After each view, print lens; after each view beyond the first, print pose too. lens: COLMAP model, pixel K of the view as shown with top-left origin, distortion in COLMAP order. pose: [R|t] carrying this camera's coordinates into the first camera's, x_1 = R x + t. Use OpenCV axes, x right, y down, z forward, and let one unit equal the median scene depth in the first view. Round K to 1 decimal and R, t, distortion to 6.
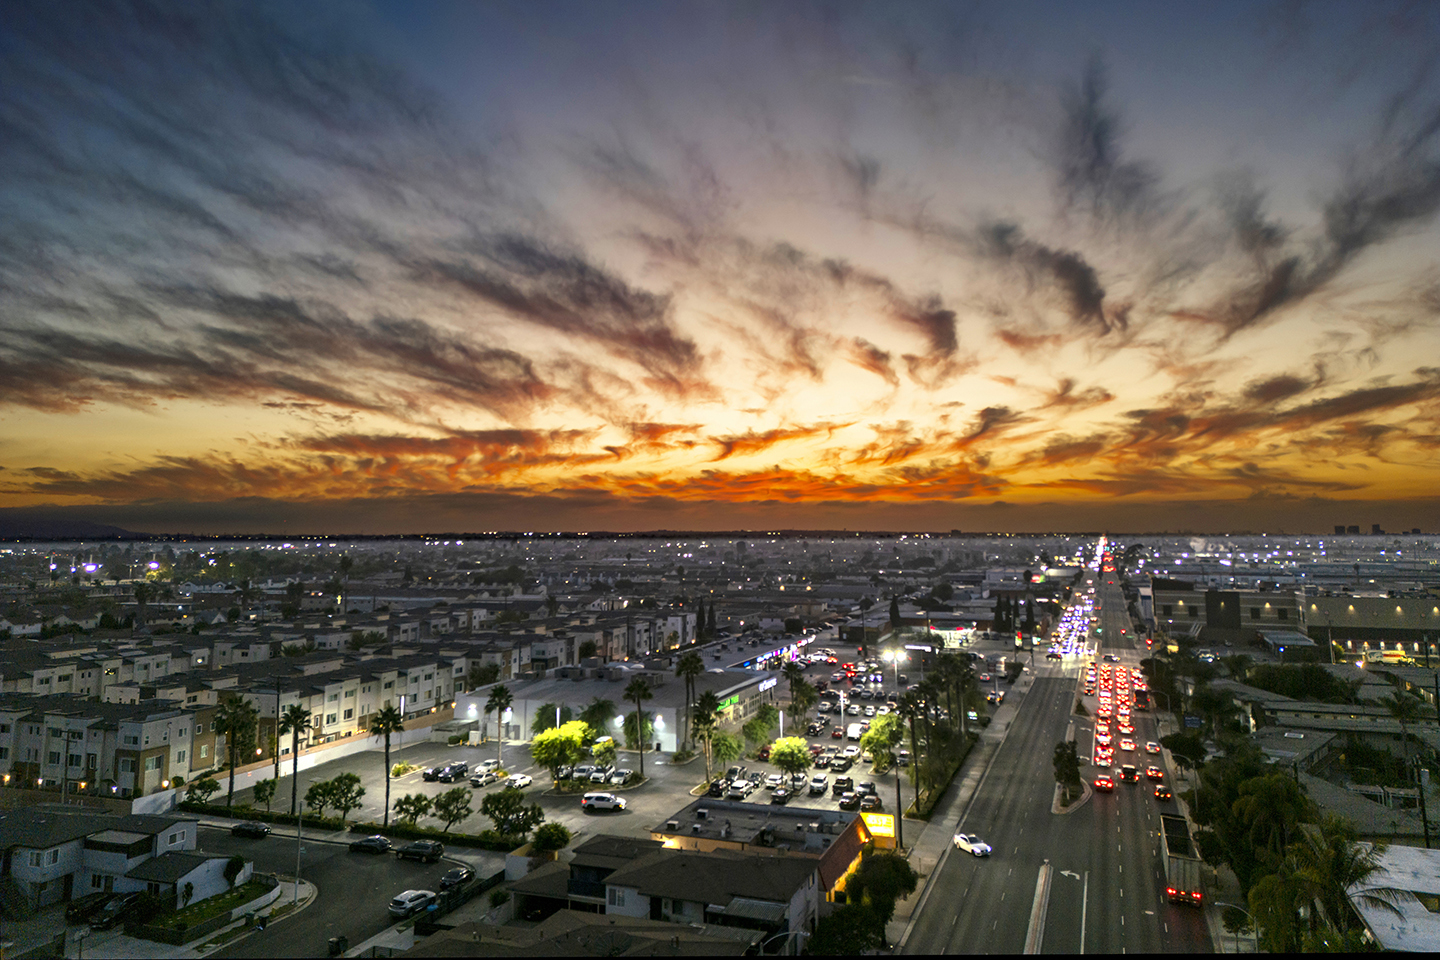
lens RADIAL K [[1005.8, 0, 722.5], [0, 1005.8, 416.1], [0, 0, 1]] dist [0.096751, -0.086230]
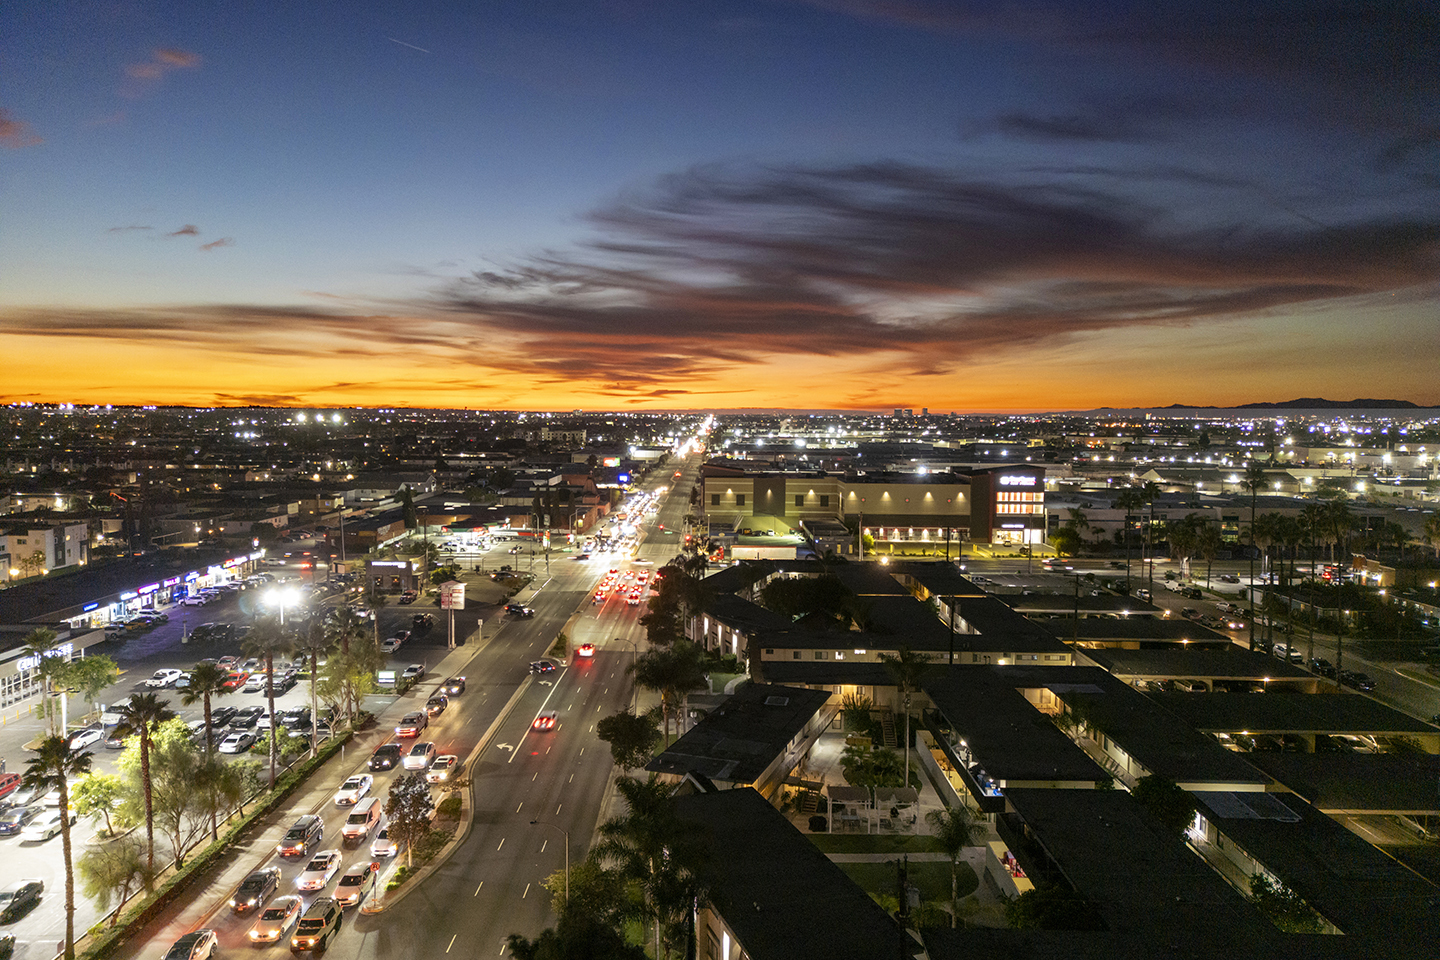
lens RADIAL K [[1007.5, 0, 720.0], [0, 1007.5, 480.0], [0, 0, 1]] dist [0.096659, -0.090627]
pose [[0.934780, -0.011560, 0.355040, 0.137690], [-0.052923, 0.983784, 0.171372, 0.021281], [-0.351263, -0.178985, 0.919009, 0.202610]]
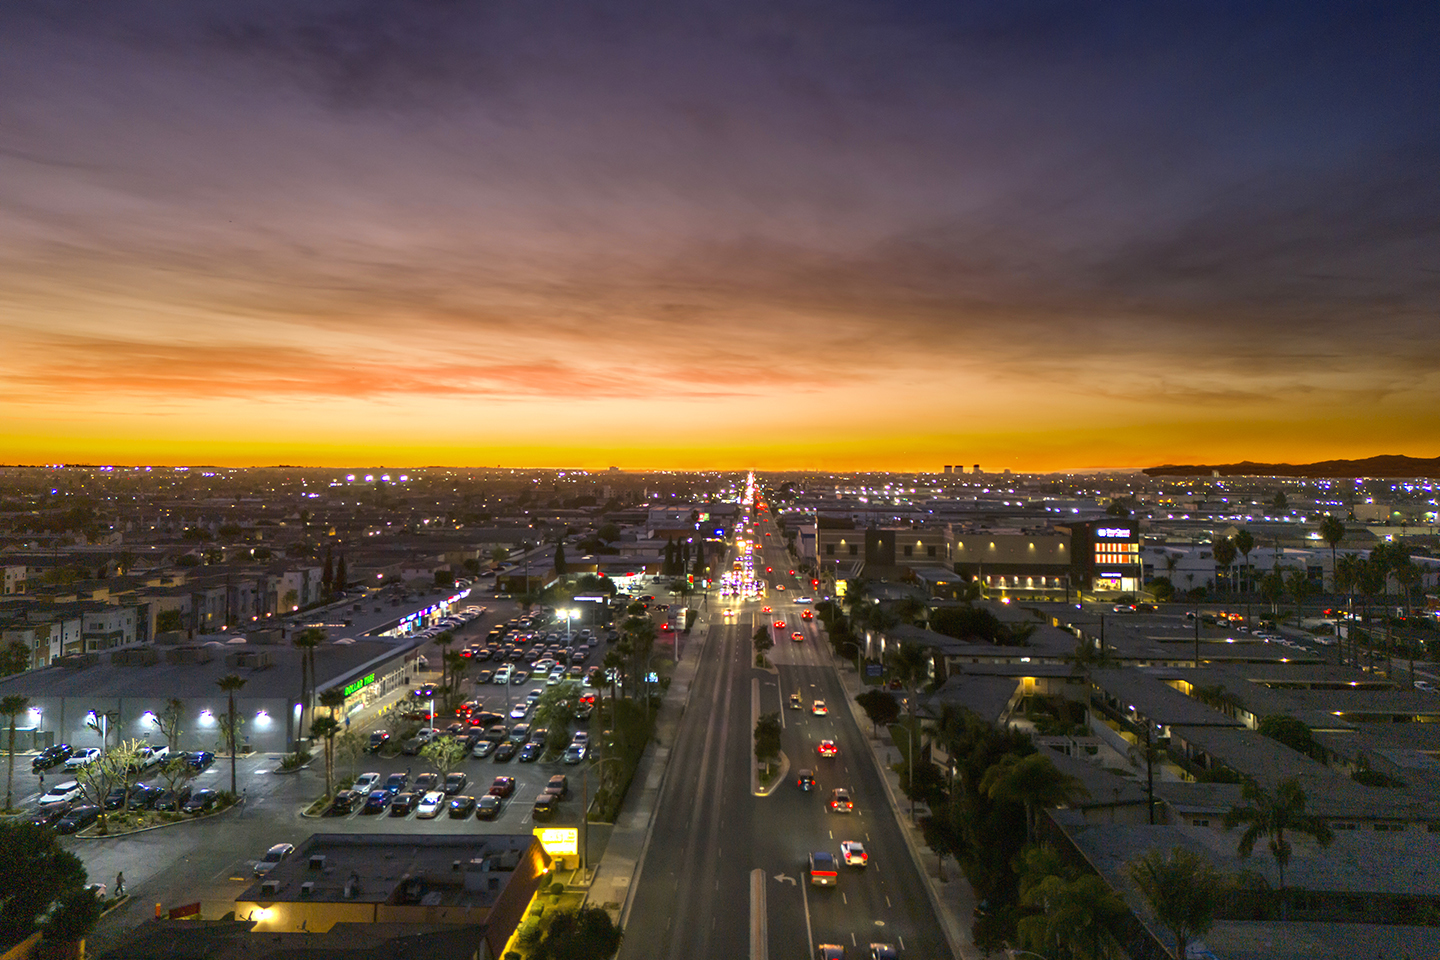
lens RADIAL K [[1054.9, 0, 721.4], [0, 1054.9, 419.8], [0, 0, 1]] dist [0.106189, -0.109845]
pose [[0.946726, 0.024680, 0.321092, -0.000628], [-0.046333, 0.997124, 0.059968, 0.007565], [-0.318688, -0.071650, 0.945148, 0.078159]]
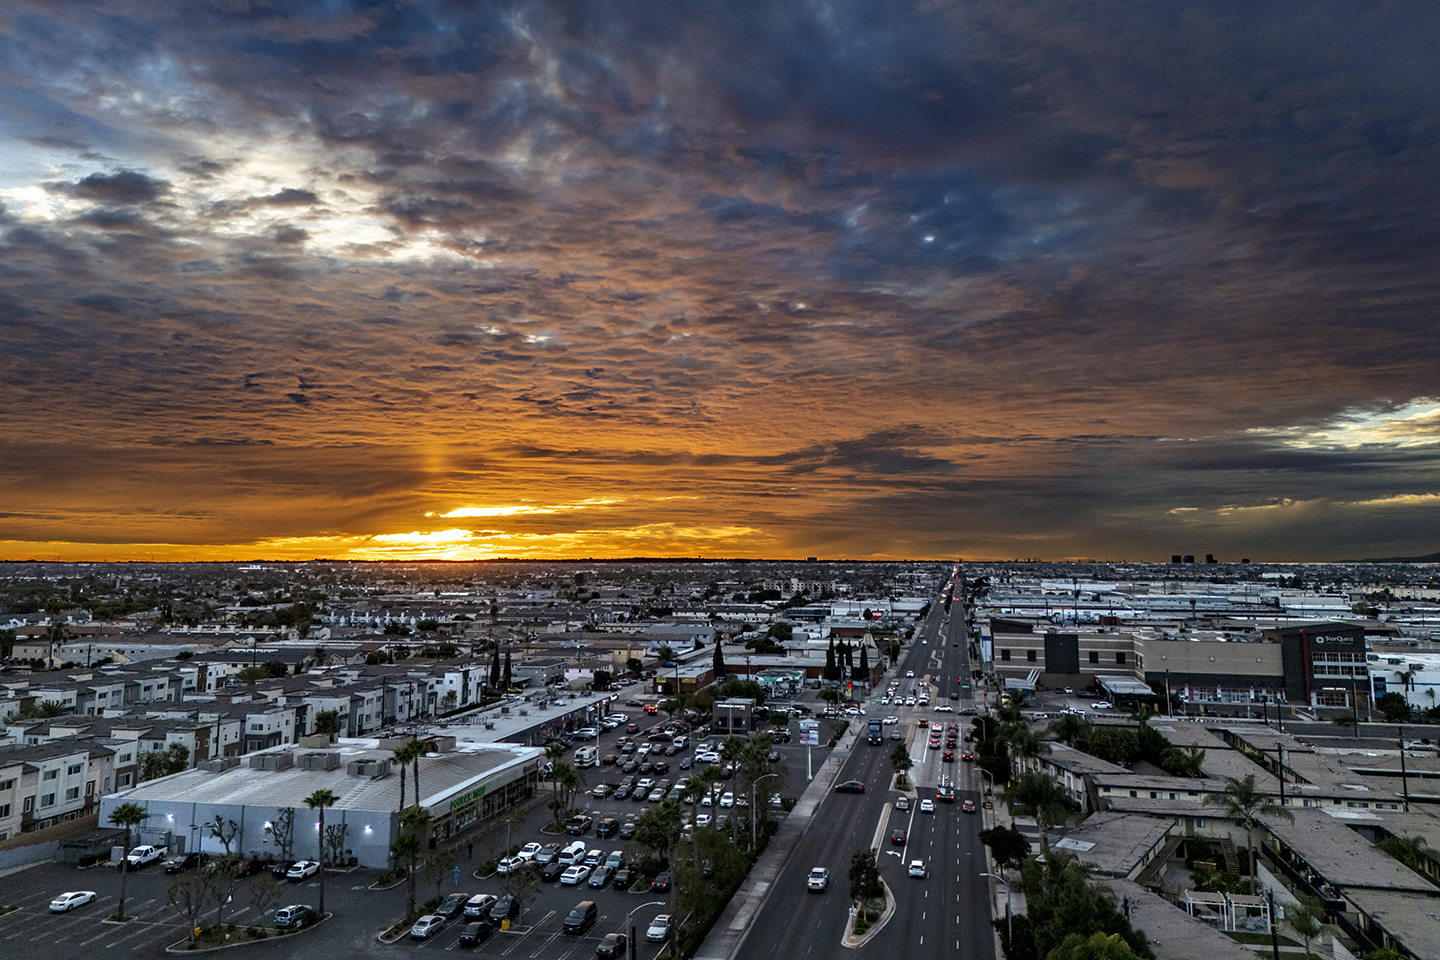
lens RADIAL K [[1059.6, 0, 721.7], [0, 1059.6, 407.9], [0, 0, 1]] dist [0.084582, -0.081812]
pose [[0.990183, 0.024059, 0.137689, 0.046789], [-0.020244, 0.999373, -0.029038, -0.000638], [-0.138301, 0.025965, 0.990050, 0.079711]]
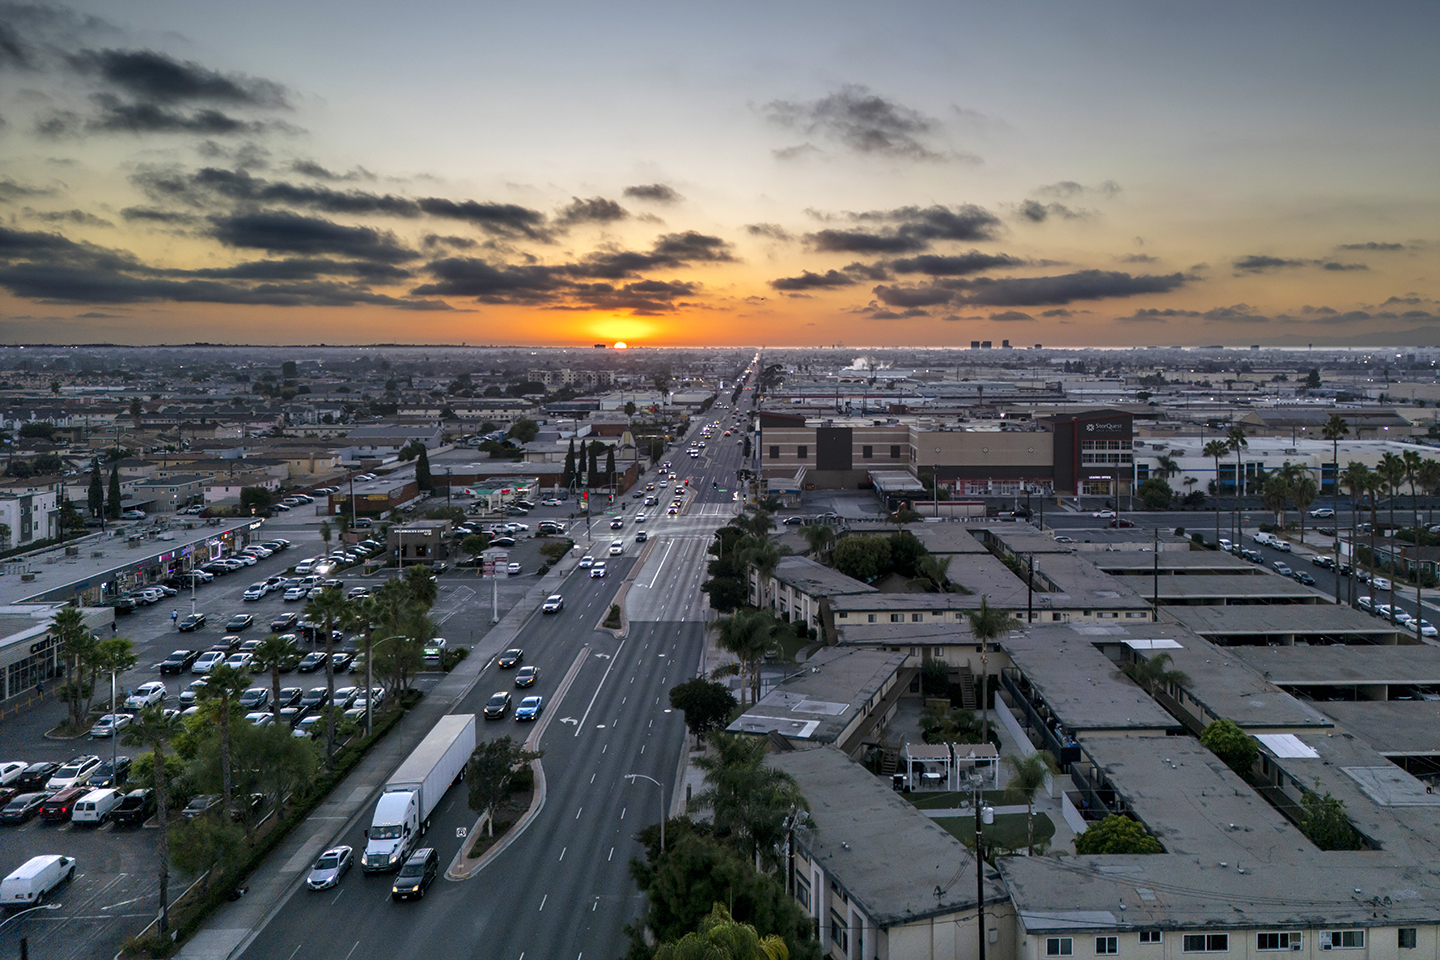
lens RADIAL K [[1180.7, 0, 849.9], [0, 1180.7, 350.7], [0, 0, 1]] dist [0.133012, -0.188561]
pose [[0.908531, 0.003870, 0.417799, 0.109164], [-0.052674, 0.993040, 0.105343, 0.008011], [-0.414483, -0.117714, 0.902412, 0.152609]]
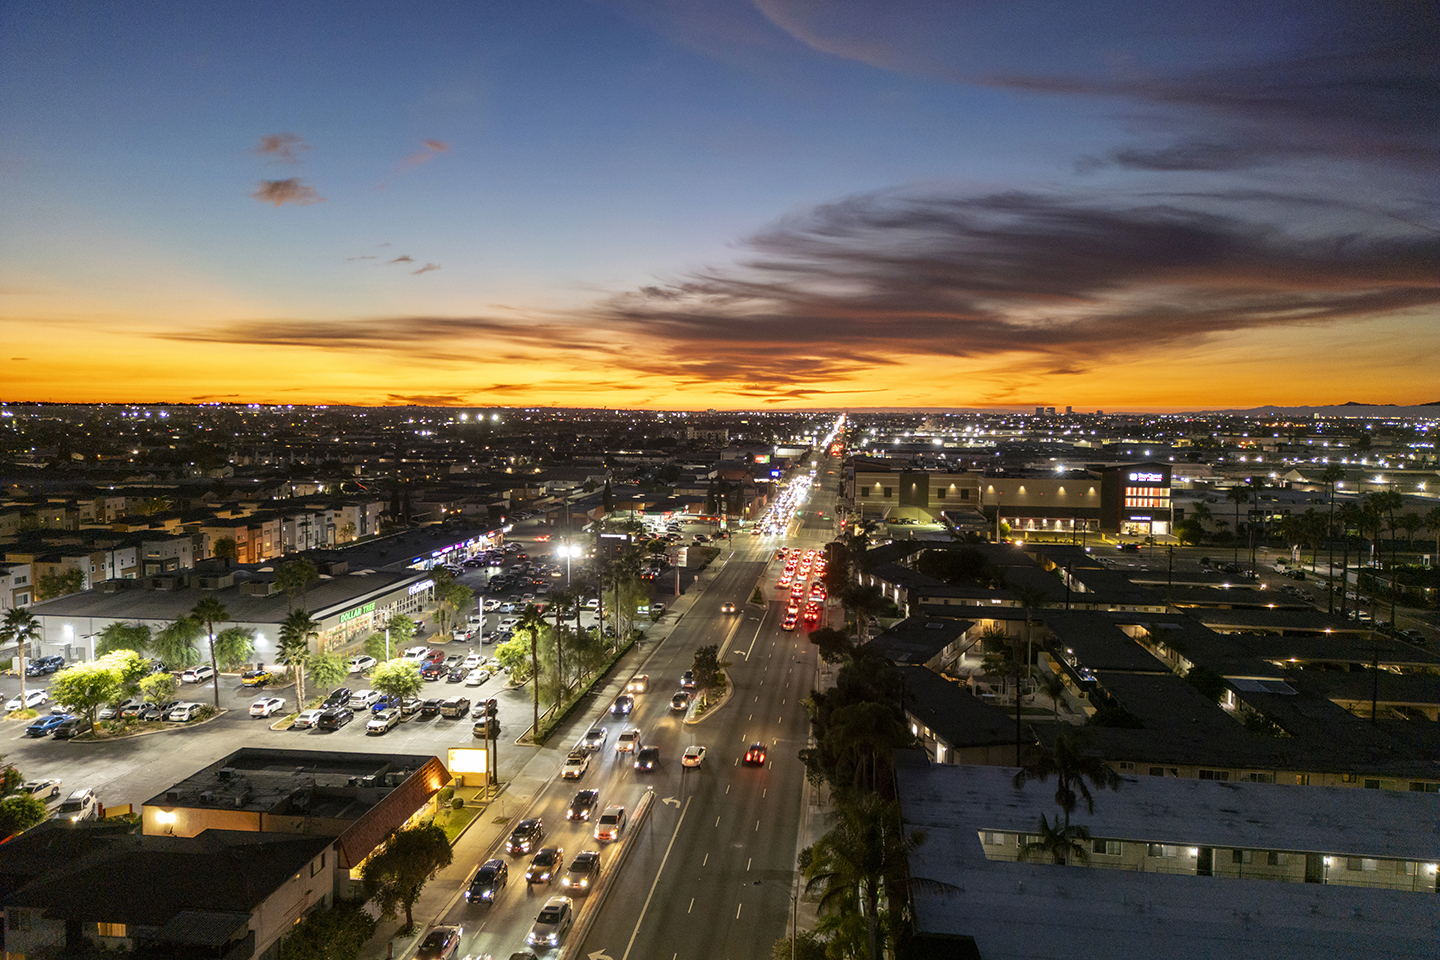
lens RADIAL K [[1007.5, 0, 720.0], [0, 1007.5, 480.0], [0, 0, 1]] dist [0.096659, -0.090627]
pose [[0.972917, -0.003050, 0.231134, 0.062933], [-0.039357, 0.983127, 0.178638, 0.001540], [-0.227779, -0.182897, 0.956381, 0.066560]]
